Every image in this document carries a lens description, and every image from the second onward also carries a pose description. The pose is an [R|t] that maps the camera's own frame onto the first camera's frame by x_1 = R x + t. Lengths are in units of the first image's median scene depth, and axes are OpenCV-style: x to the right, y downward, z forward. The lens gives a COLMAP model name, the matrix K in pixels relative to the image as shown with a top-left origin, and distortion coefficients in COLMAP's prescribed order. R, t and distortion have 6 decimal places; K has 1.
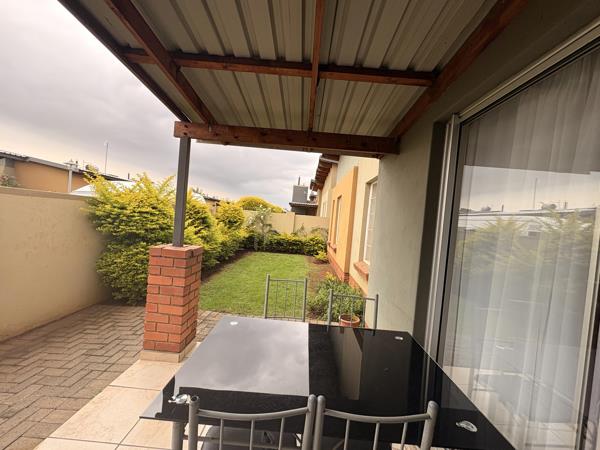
lens RADIAL K [[239.4, 0, 299.1], [0, 239.4, 224.7], [0, 0, 1]] dist [-0.000663, 0.000460]
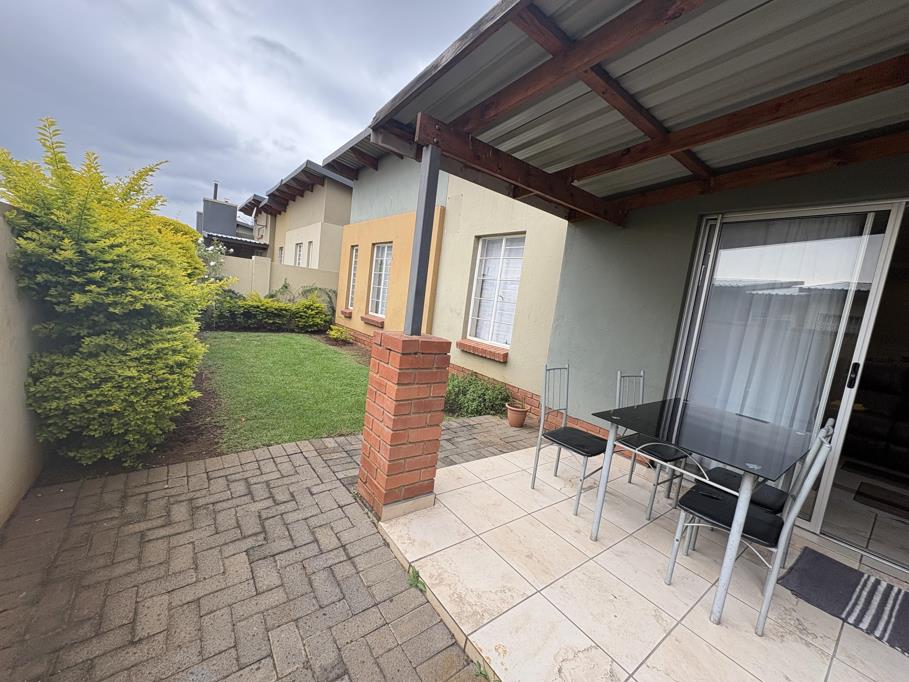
lens RADIAL K [[362.7, 0, 452.2], [0, 362.7, 340.5], [0, 0, 1]] dist [-0.000663, 0.000460]
pose [[0.784589, -0.062503, 0.616857, -0.693065], [-0.041442, 0.987394, 0.152758, -0.028170], [-0.618629, -0.145416, 0.772109, 0.157730]]
